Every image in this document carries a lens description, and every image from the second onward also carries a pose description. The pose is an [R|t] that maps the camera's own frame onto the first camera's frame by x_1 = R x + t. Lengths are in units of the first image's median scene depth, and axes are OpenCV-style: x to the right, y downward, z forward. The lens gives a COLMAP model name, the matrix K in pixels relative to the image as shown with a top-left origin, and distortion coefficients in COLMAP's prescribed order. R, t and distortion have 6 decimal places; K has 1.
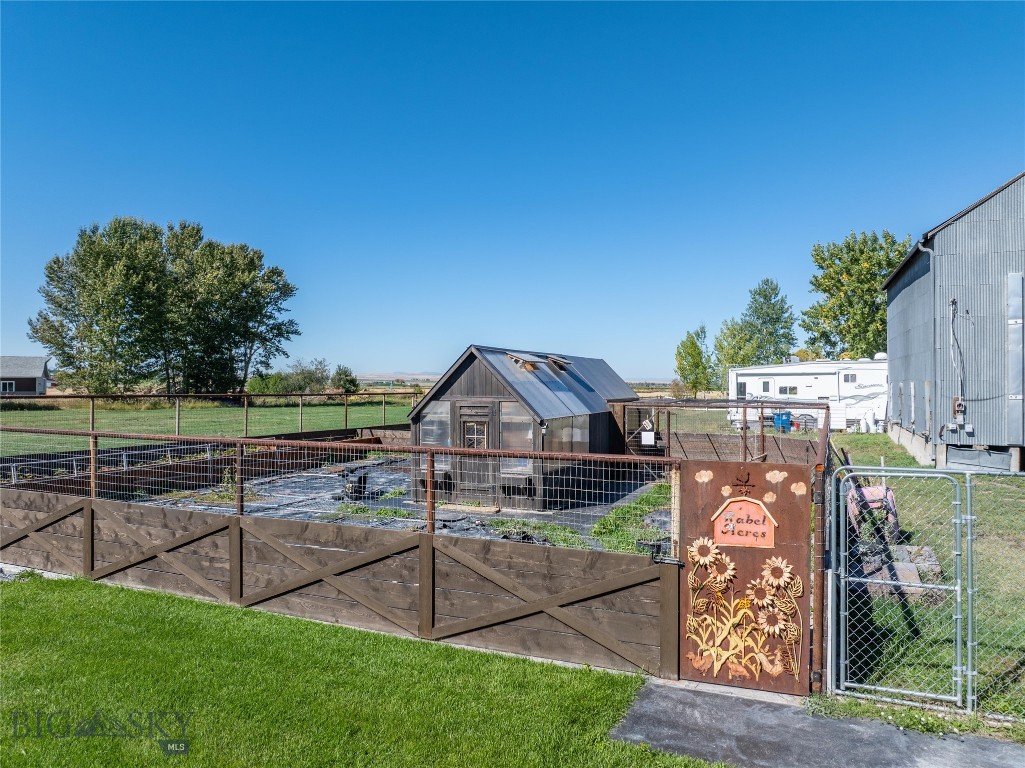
lens RADIAL K [[719.3, 0, 512.5], [0, 719.3, 384.0], [0, 0, 1]] dist [-0.042595, -0.005678]
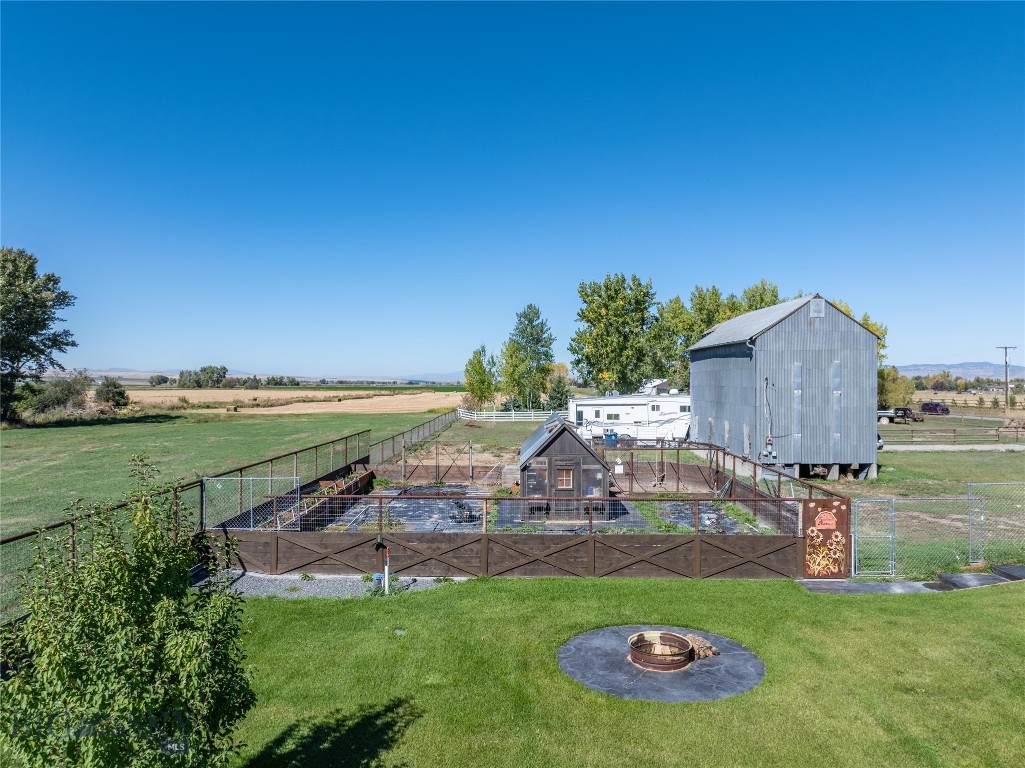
lens RADIAL K [[719.3, 0, 512.5], [0, 719.3, 384.0], [0, 0, 1]] dist [-0.042595, -0.005678]
pose [[0.926307, -0.000706, 0.376768, -0.309606], [-0.000214, 0.999997, 0.002400, -0.057901], [-0.376769, -0.002303, 0.926304, -0.188233]]
